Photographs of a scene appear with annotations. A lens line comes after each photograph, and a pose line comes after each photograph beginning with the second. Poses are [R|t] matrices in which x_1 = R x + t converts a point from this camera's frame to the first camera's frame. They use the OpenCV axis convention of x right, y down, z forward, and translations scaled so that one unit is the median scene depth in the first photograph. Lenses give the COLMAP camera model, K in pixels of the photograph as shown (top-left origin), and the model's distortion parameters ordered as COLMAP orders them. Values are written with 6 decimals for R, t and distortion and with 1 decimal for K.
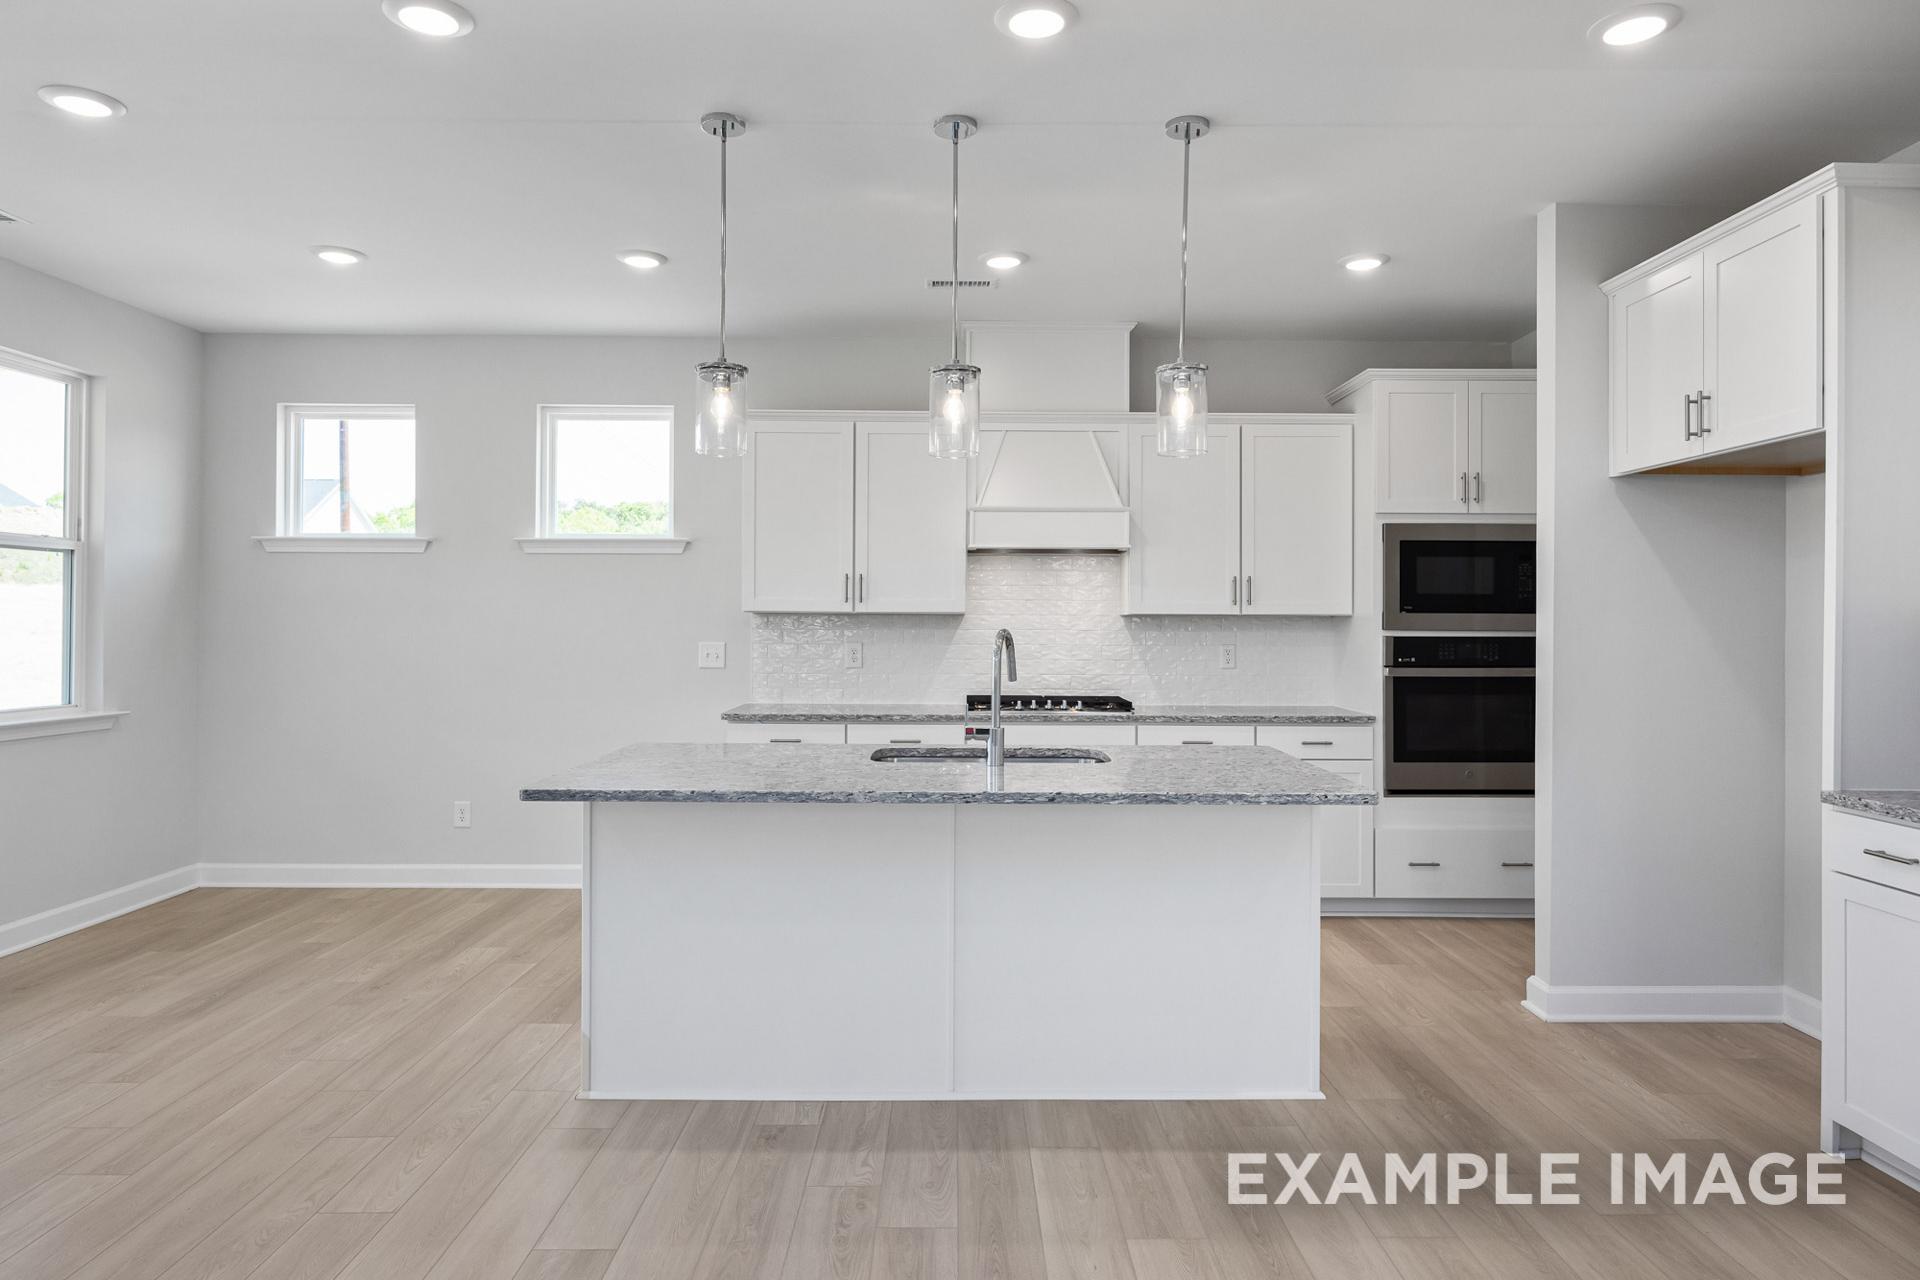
lens RADIAL K [[1157.1, 0, 971.8], [0, 1157.1, 609.5], [0, 0, 1]] dist [-0.004718, -0.001391]
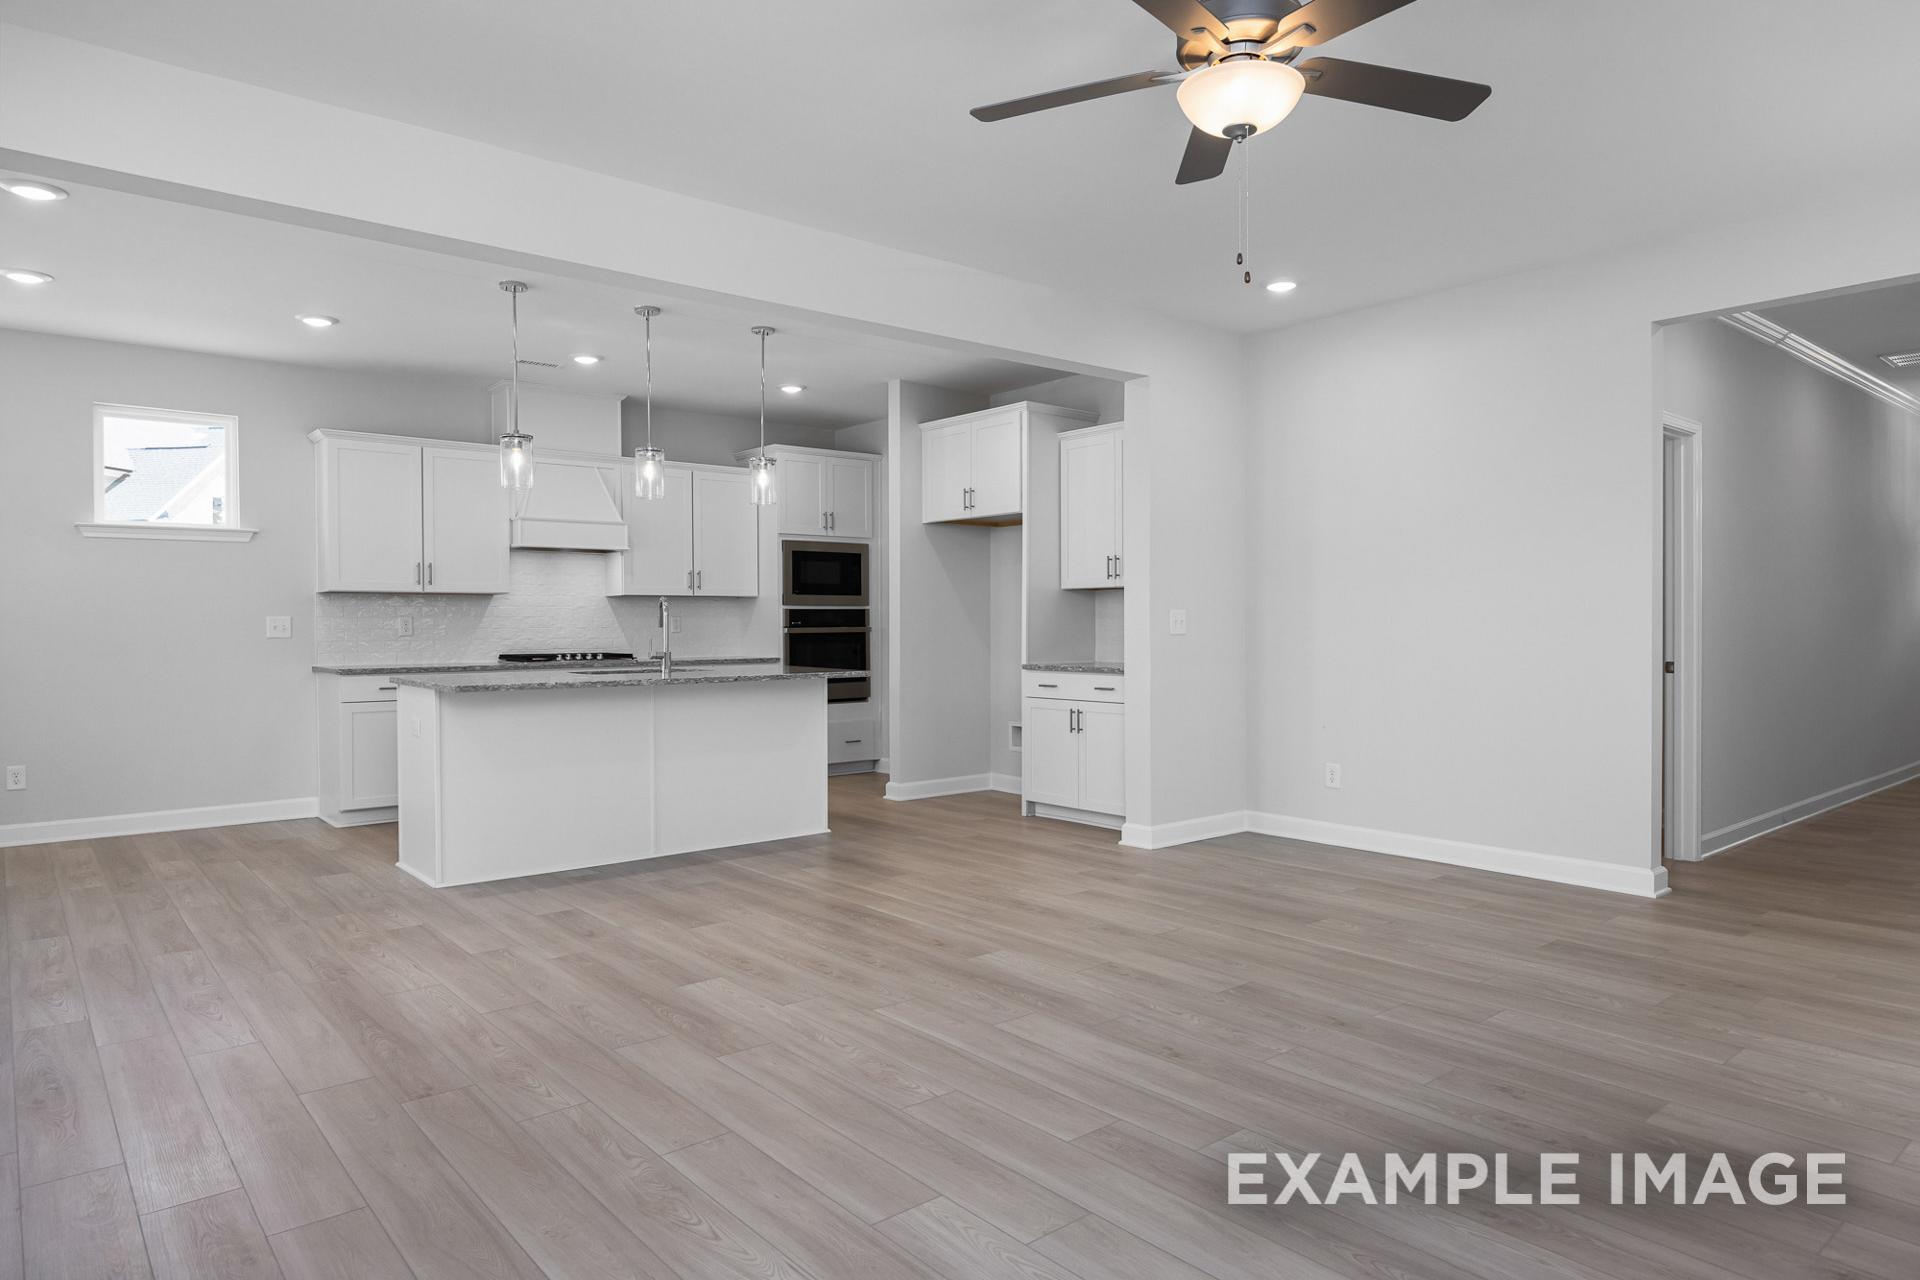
lens RADIAL K [[1148.9, 0, 960.0], [0, 1148.9, 640.0], [0, 0, 1]] dist [0.001473, 0.000786]
pose [[0.775223, -0.017964, 0.631432, -0.482961], [0.001437, 0.999643, 0.026675, 0.024306], [-0.631686, -0.019772, 0.774972, -0.425230]]
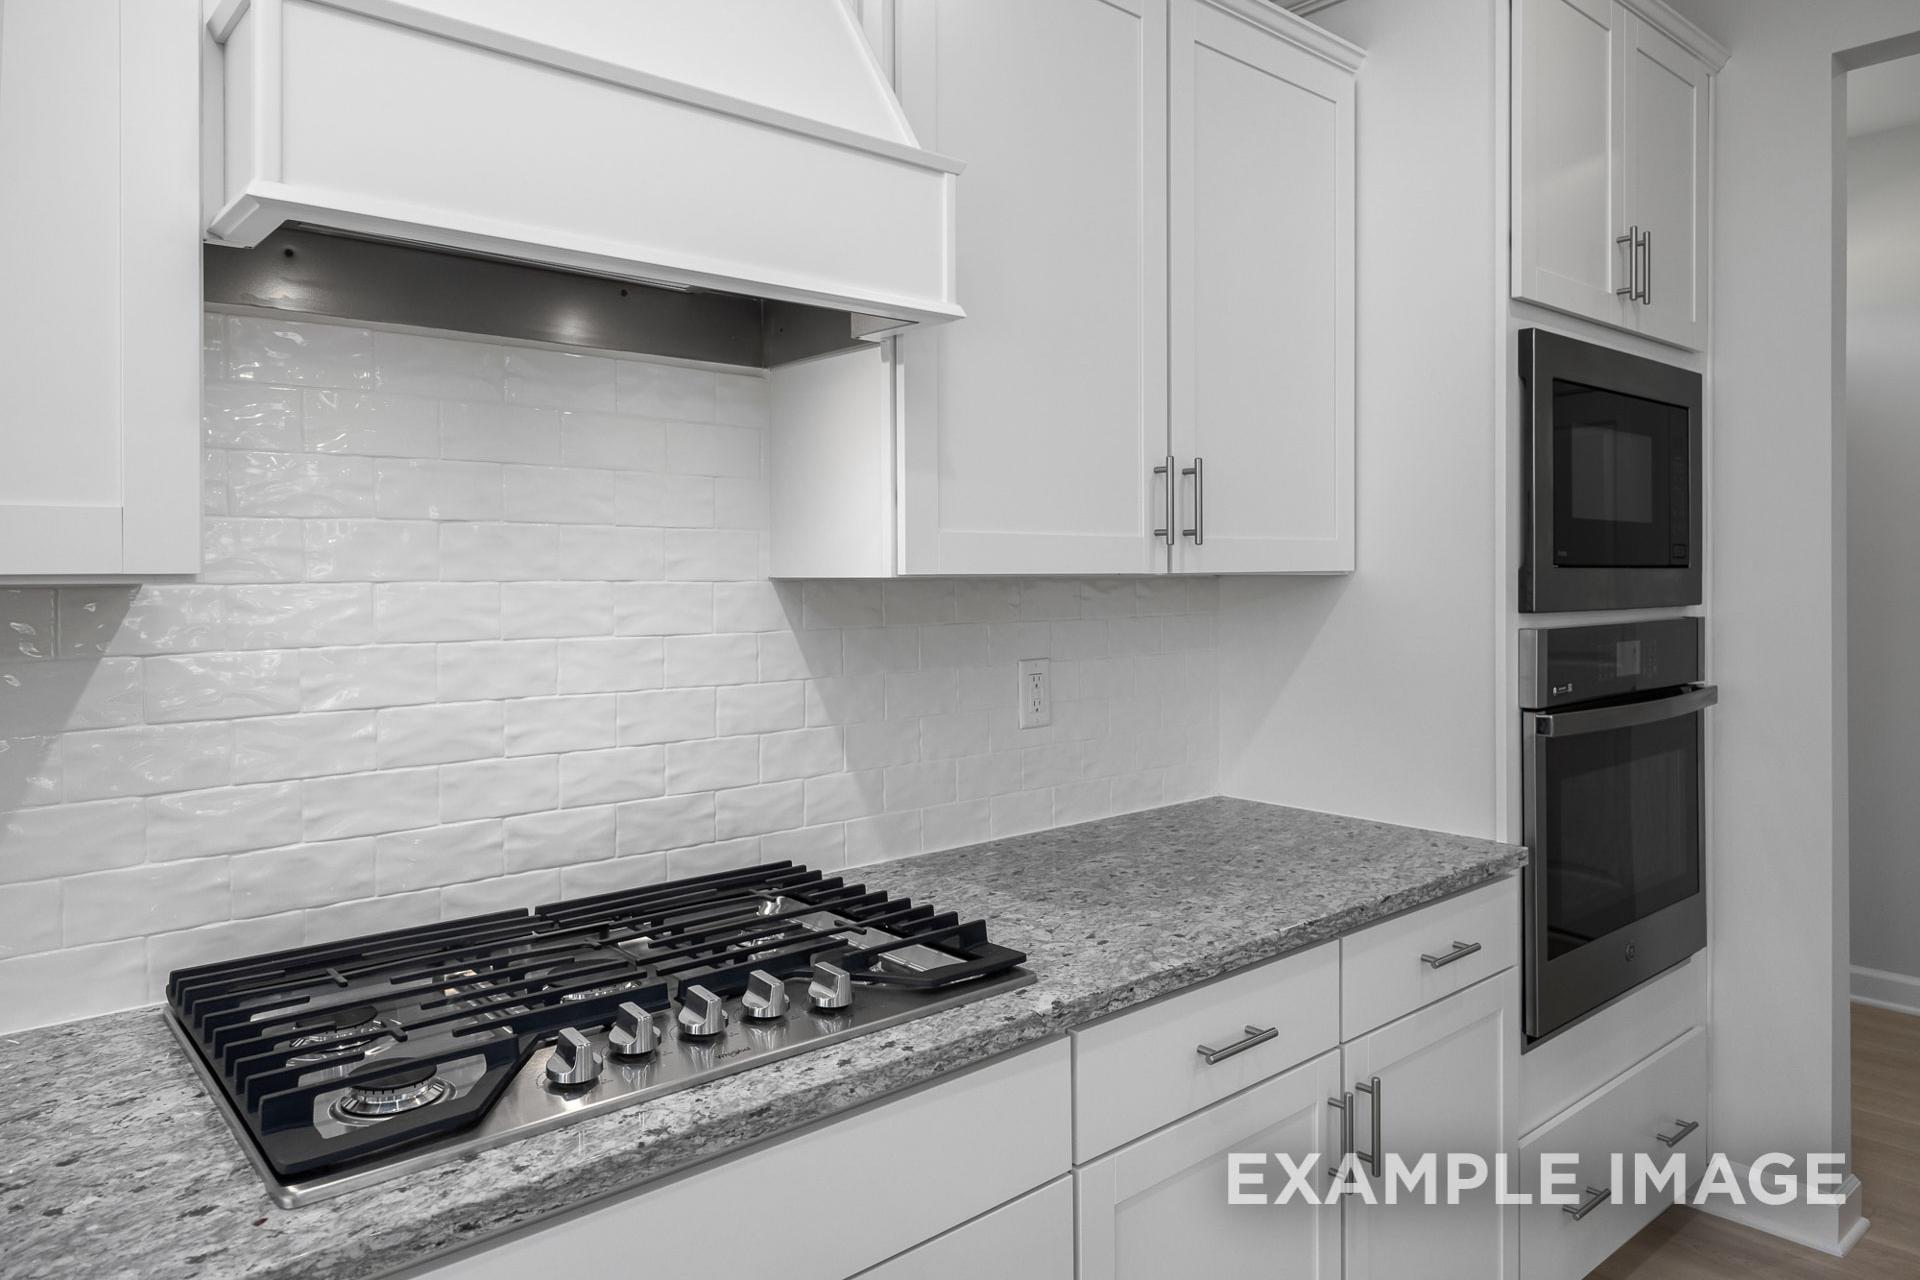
lens RADIAL K [[1245.0, 0, 961.1], [0, 1245.0, 594.4], [0, 0, 1]] dist [-0.000883, 0.003094]
pose [[0.759164, -0.019671, 0.650602, -0.045315], [0.000918, 0.999575, 0.029151, -0.000358], [-0.650899, -0.021533, 0.758859, 0.818841]]
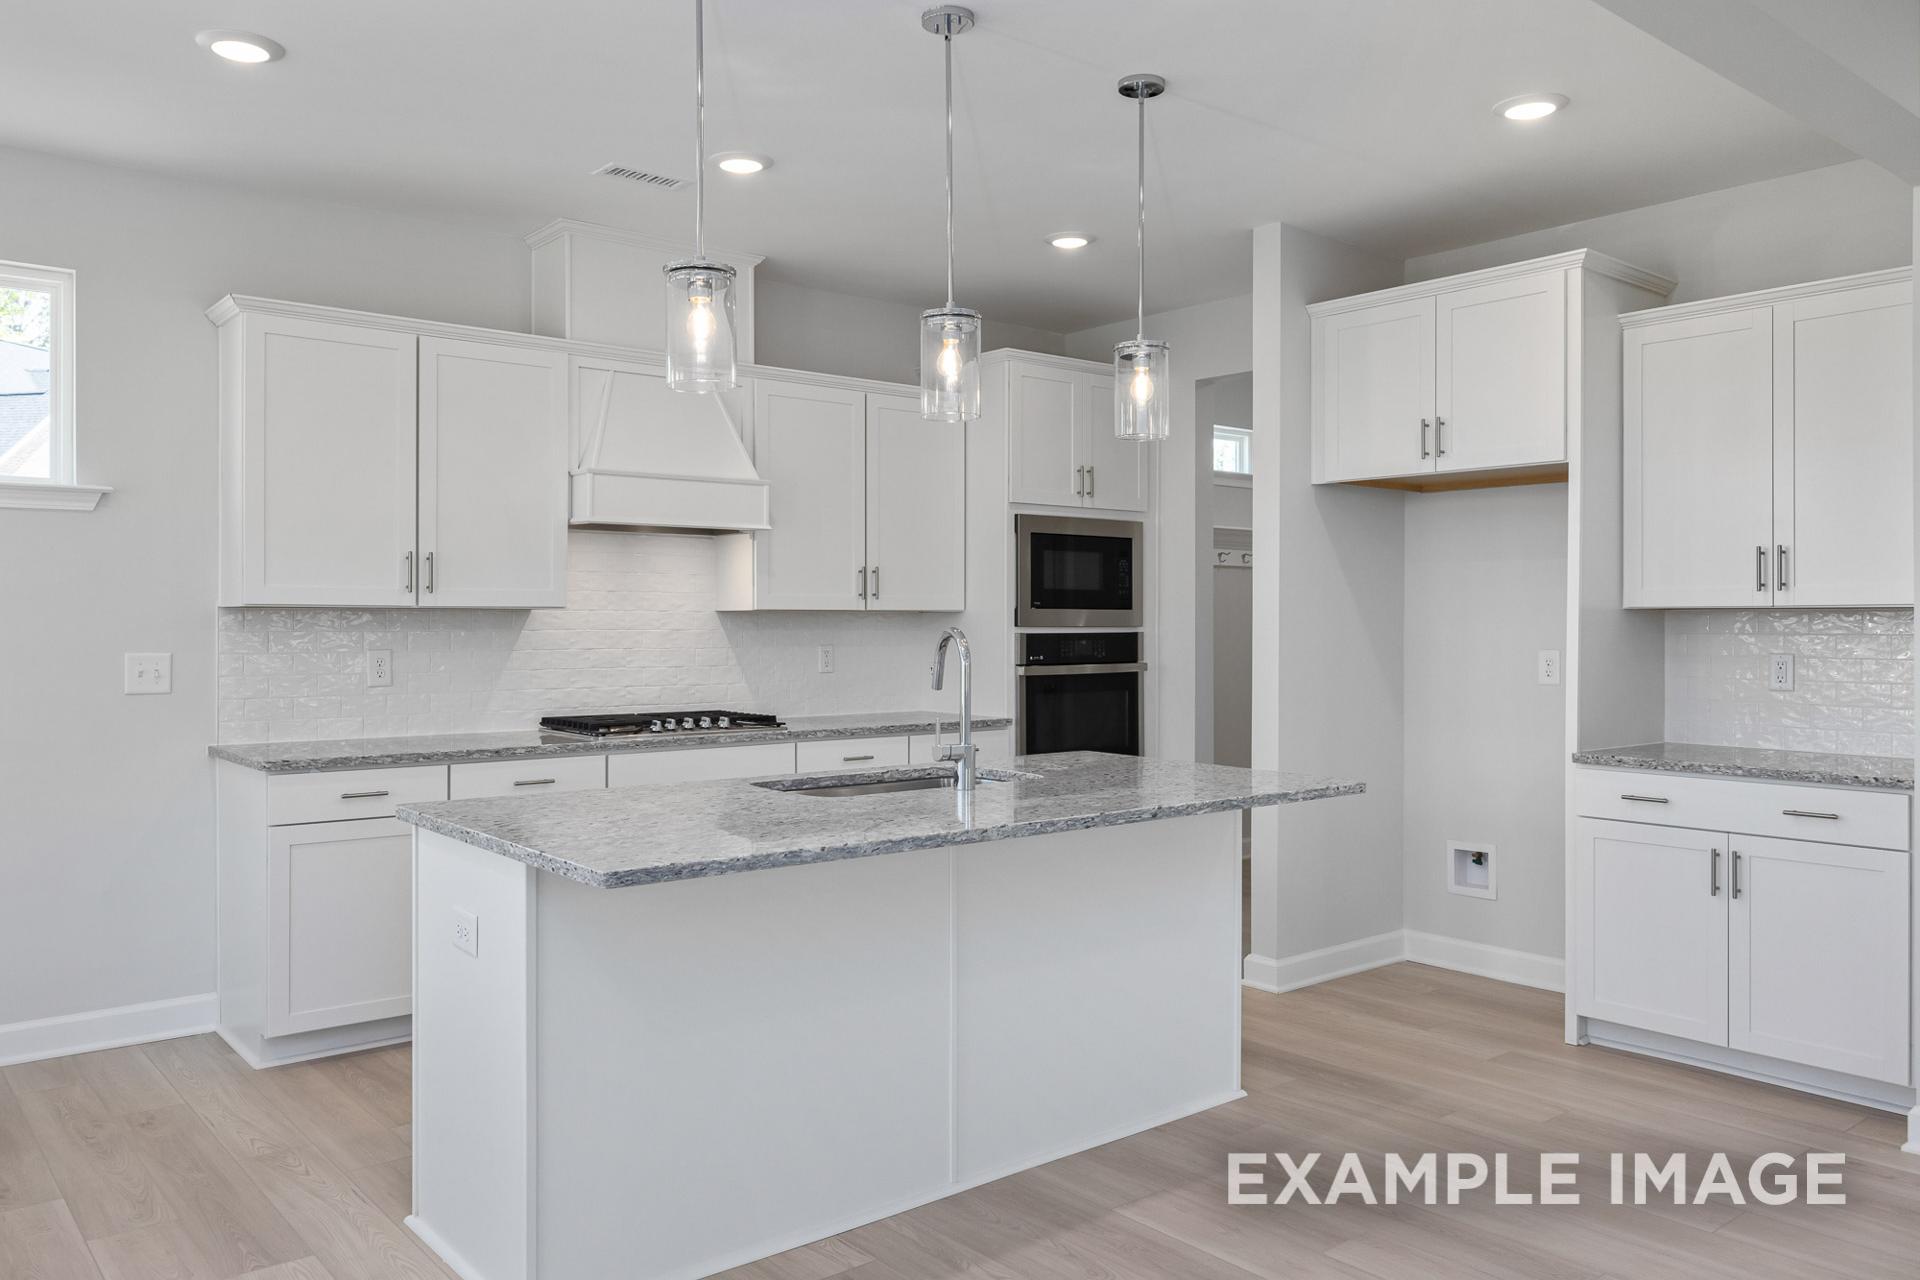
lens RADIAL K [[1411.6, 0, 962.0], [0, 1411.6, 622.2], [0, 0, 1]] dist [-0.001648, -0.000476]
pose [[0.777395, -0.004374, 0.628998, -0.407358], [-0.003856, 0.999924, 0.011720, 0.000602], [-0.629001, -0.011536, 0.777319, 0.131655]]
